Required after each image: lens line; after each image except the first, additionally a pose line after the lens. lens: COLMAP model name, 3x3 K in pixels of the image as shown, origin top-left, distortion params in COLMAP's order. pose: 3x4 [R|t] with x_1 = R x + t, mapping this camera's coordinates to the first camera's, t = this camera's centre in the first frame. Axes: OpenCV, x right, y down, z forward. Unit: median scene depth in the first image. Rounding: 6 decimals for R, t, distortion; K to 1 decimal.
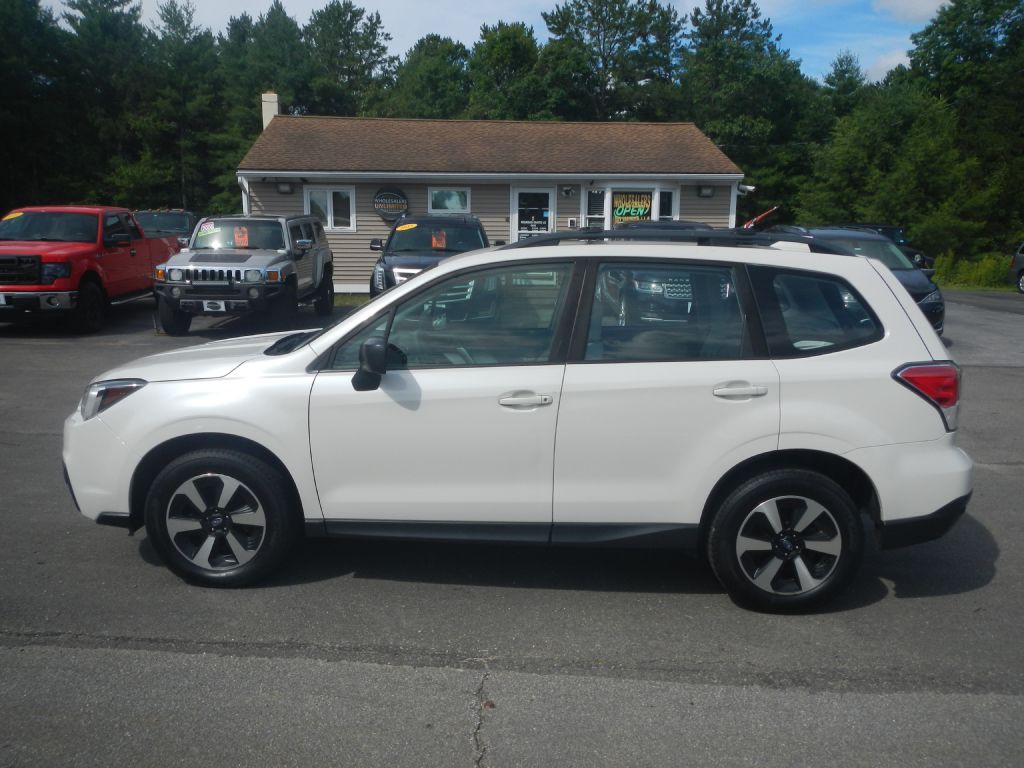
lens RADIAL K [[828.0, 0, 513.1], [0, 828.0, 379.1], [0, 0, 1]] dist [0.000935, -0.005572]
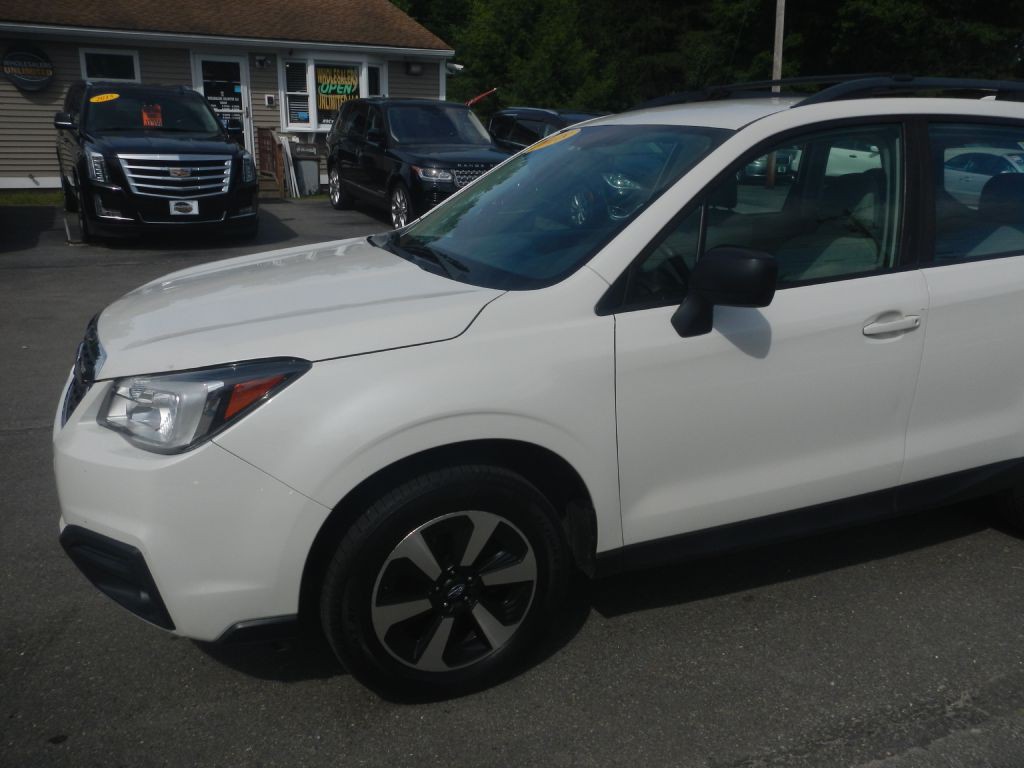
lens RADIAL K [[828.0, 0, 516.5], [0, 828.0, 387.4], [0, 0, 1]] dist [0.000935, -0.005572]
pose [[0.891085, -0.126485, 0.435855, -0.167795], [0.066257, 0.986345, 0.150778, -0.014465], [-0.448975, -0.105478, 0.887297, 0.151026]]
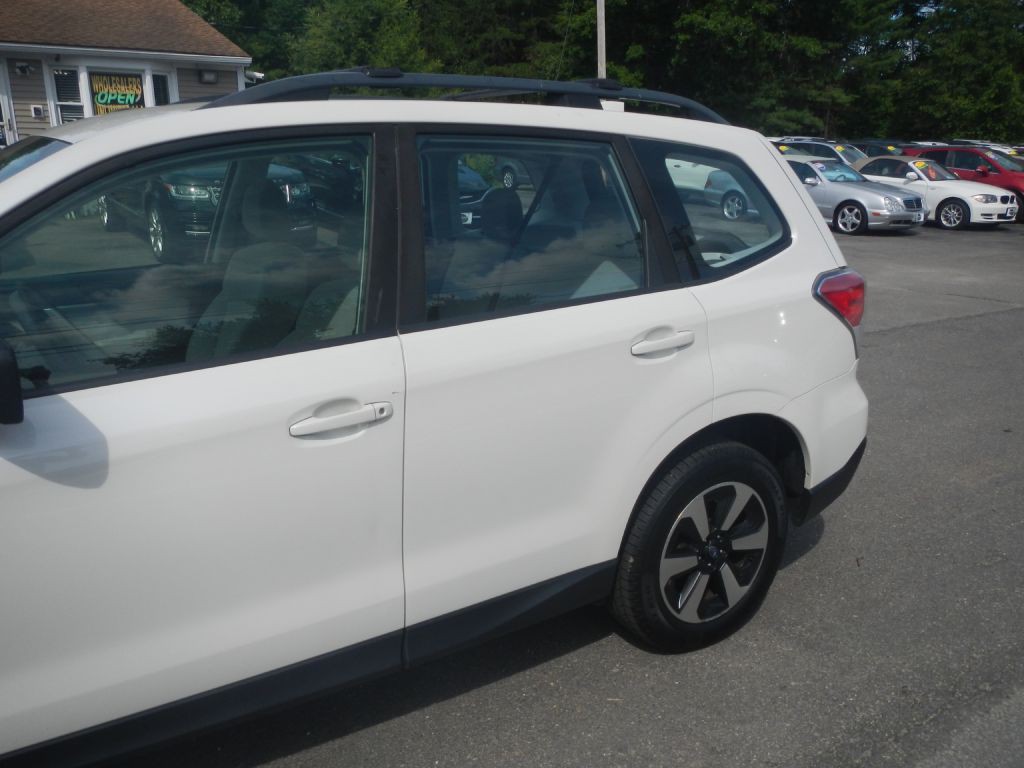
lens RADIAL K [[828.0, 0, 512.6], [0, 828.0, 385.5], [0, 0, 1]] dist [0.000935, -0.005572]
pose [[0.817349, -0.160547, 0.553322, -0.050190], [0.093388, 0.984608, 0.147735, -0.016746], [-0.568524, -0.069077, 0.819761, 0.157476]]
